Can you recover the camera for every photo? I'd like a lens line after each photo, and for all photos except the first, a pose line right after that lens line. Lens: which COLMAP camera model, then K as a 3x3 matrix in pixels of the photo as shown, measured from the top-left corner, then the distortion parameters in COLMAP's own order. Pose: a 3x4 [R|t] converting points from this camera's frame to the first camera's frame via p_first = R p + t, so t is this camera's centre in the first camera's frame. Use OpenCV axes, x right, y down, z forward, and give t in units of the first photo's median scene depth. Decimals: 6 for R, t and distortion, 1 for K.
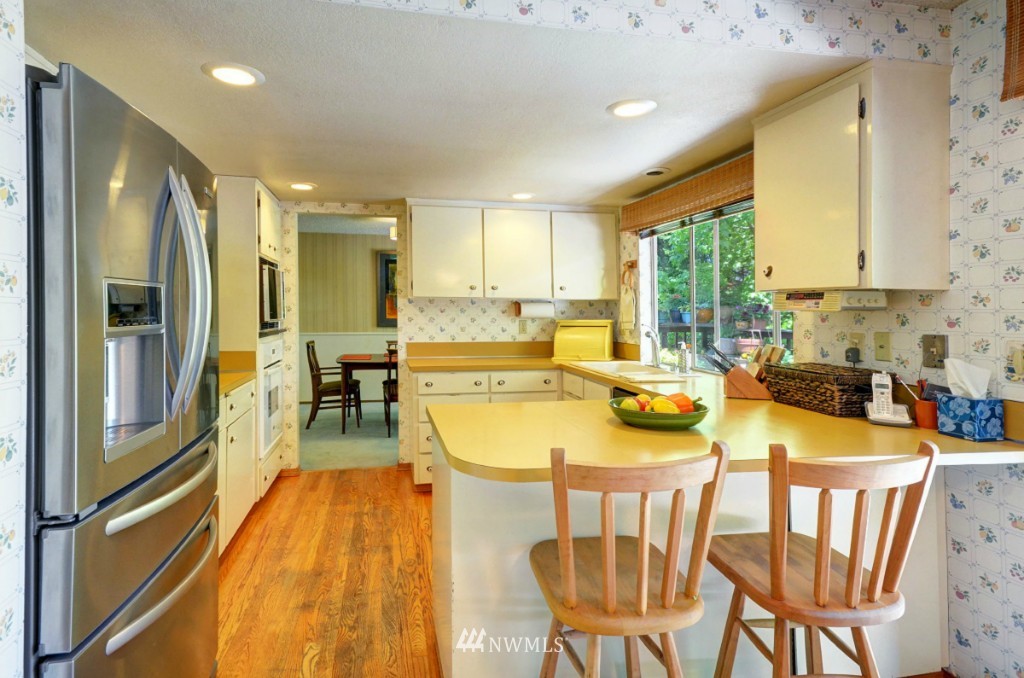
lens RADIAL K [[513.9, 0, 500.8], [0, 513.9, 315.2], [0, 0, 1]] dist [0.031035, 0.000144]
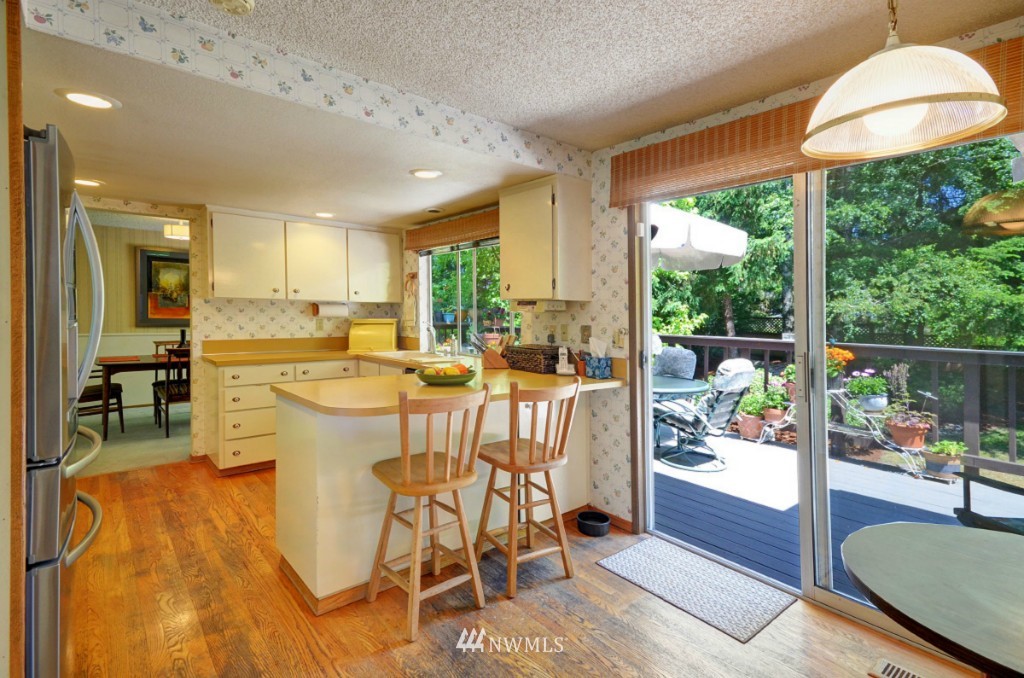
lens RADIAL K [[484.1, 0, 510.7], [0, 484.1, 314.4], [0, 0, 1]] dist [0.027390, 0.000187]
pose [[0.880576, 0.003702, 0.473890, -0.156950], [-0.001882, 0.999989, -0.004314, 0.004849], [-0.473901, 0.002907, 0.880573, -0.273666]]
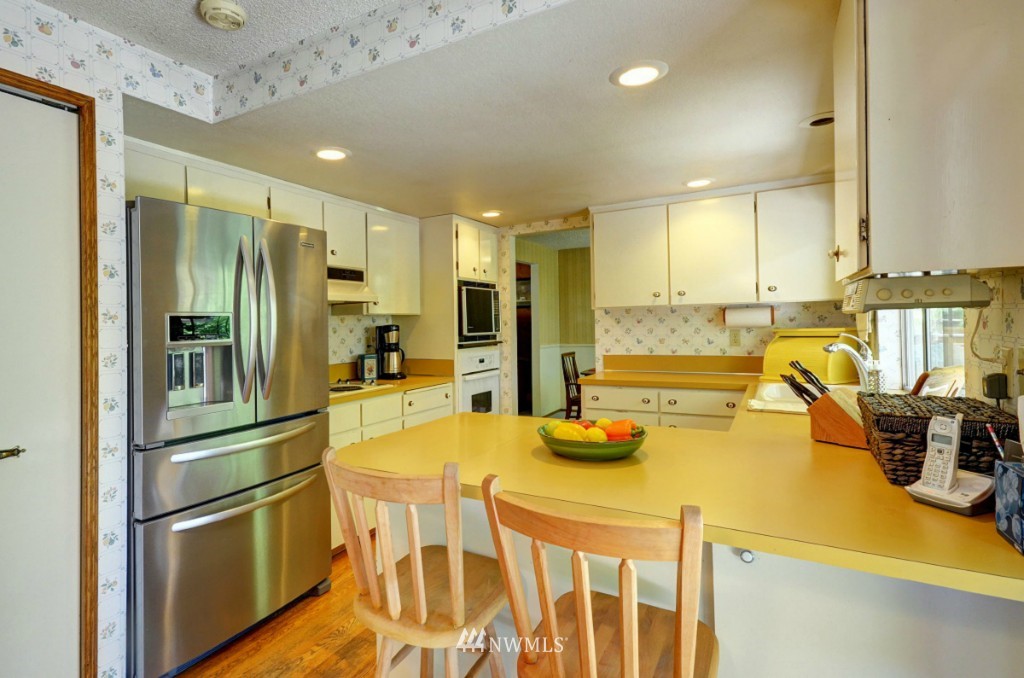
lens RADIAL K [[548.8, 0, 513.8], [0, 548.8, 328.2], [0, 0, 1]] dist [-0.000610, 0.000015]
pose [[0.758255, -0.016633, -0.651746, 0.557249], [0.019880, 0.999800, -0.002387, 0.003291], [0.651655, -0.011146, 0.758434, 0.164824]]
